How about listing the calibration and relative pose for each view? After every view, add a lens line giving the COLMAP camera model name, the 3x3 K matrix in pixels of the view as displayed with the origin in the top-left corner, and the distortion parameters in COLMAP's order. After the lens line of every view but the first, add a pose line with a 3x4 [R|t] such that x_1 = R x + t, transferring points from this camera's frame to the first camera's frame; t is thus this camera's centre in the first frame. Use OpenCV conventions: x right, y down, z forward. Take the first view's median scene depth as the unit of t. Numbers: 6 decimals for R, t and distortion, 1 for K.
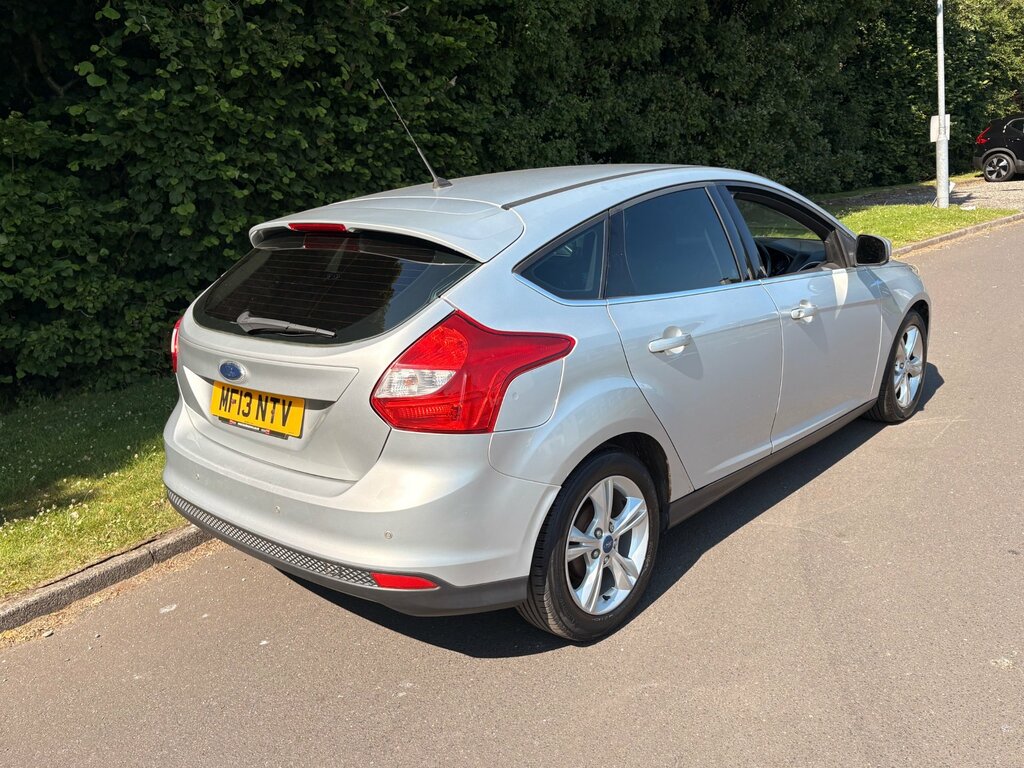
lens RADIAL K [[792.9, 0, 512.3], [0, 792.9, 380.8], [0, 0, 1]] dist [0.010991, 0.039001]
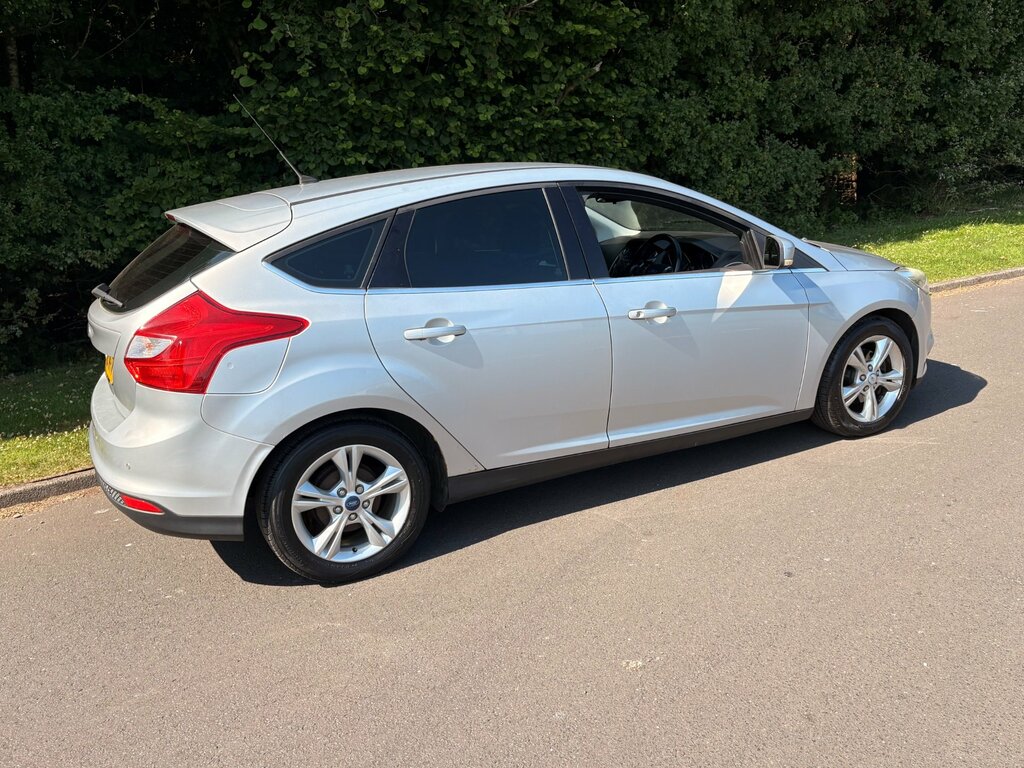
lens RADIAL K [[779.3, 0, 512.0], [0, 779.3, 384.0], [0, 0, 1]] dist [0.022120, 0.002593]
pose [[0.950138, 0.090803, -0.298315, 0.230971], [-0.080499, 0.995661, 0.046676, -0.012910], [0.301259, -0.020335, 0.953325, -0.000673]]
